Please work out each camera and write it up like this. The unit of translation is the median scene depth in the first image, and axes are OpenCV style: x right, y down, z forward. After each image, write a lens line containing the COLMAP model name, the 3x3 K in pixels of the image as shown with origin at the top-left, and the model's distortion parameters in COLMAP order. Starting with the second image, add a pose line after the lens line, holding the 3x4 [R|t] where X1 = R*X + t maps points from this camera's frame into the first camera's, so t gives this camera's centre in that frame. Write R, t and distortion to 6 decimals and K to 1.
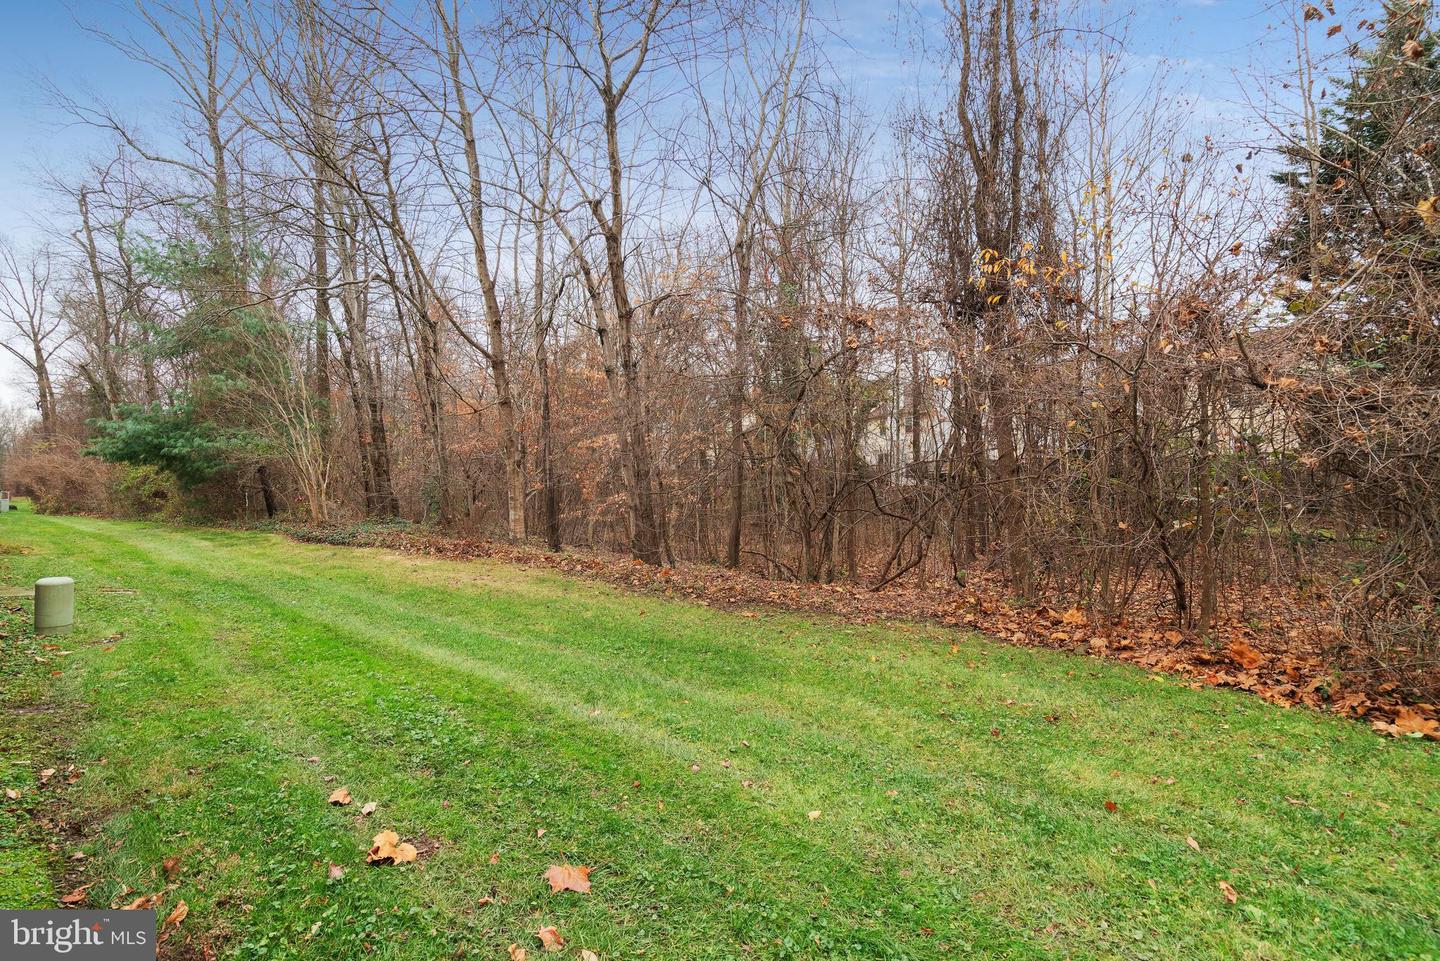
lens RADIAL K [[653.3, 0, 714.9], [0, 653.3, 485.4], [0, 0, 1]] dist [-0.018046, 0.000513]
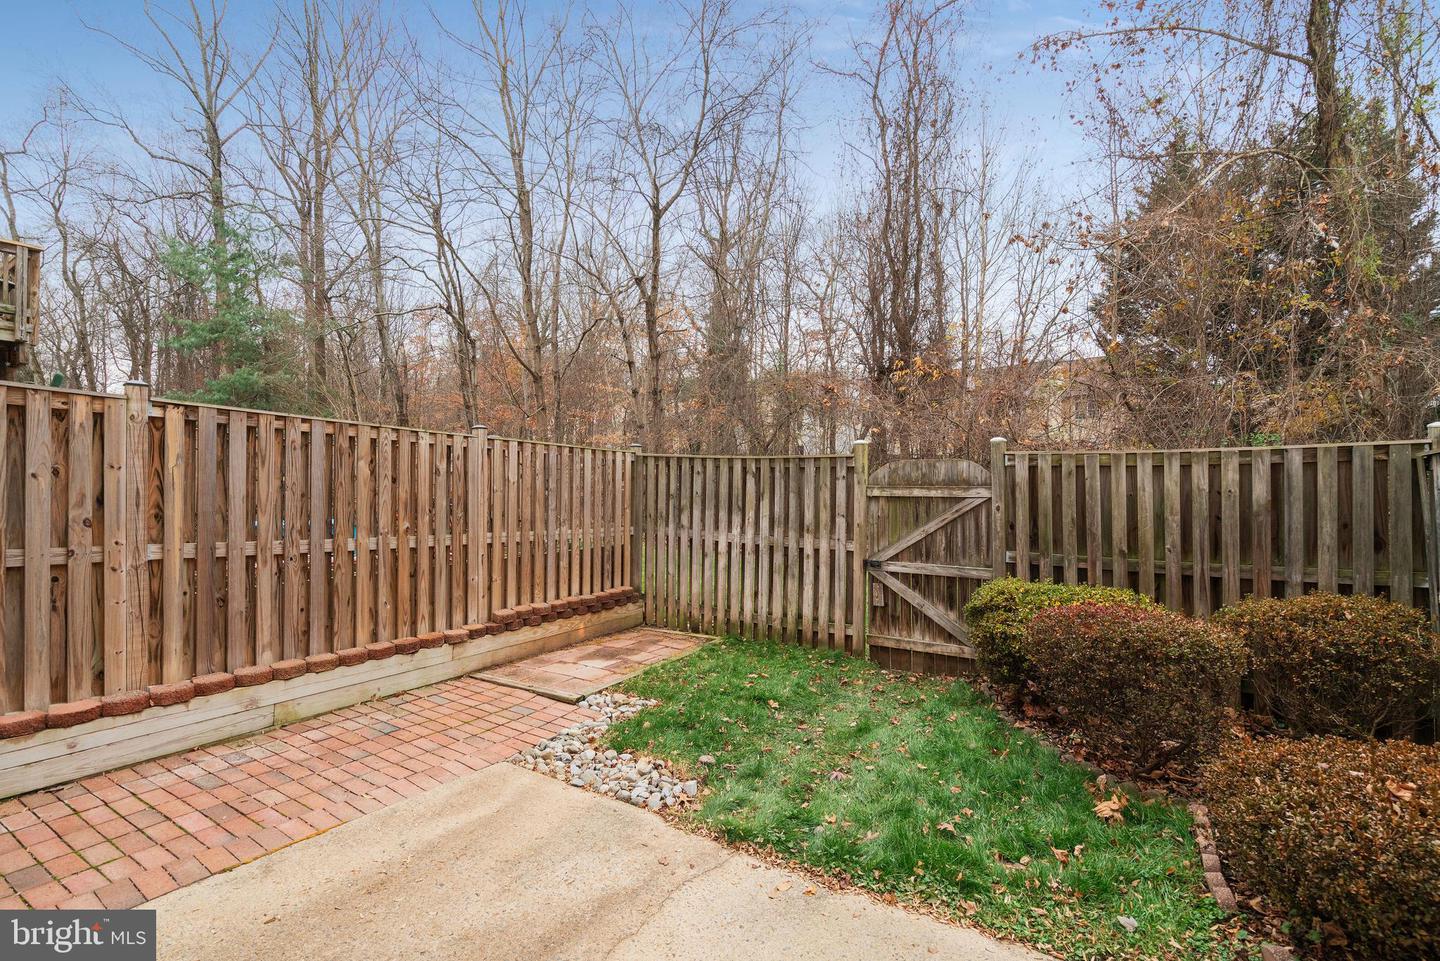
lens RADIAL K [[653.3, 0, 720.0], [0, 653.3, 484.8], [0, 0, 1]] dist [-0.018046, 0.000513]
pose [[0.988397, 0.020863, 0.150450, -0.156446], [-0.023971, 0.999534, 0.018874, -0.007586], [-0.149987, -0.022261, 0.988437, -0.332471]]
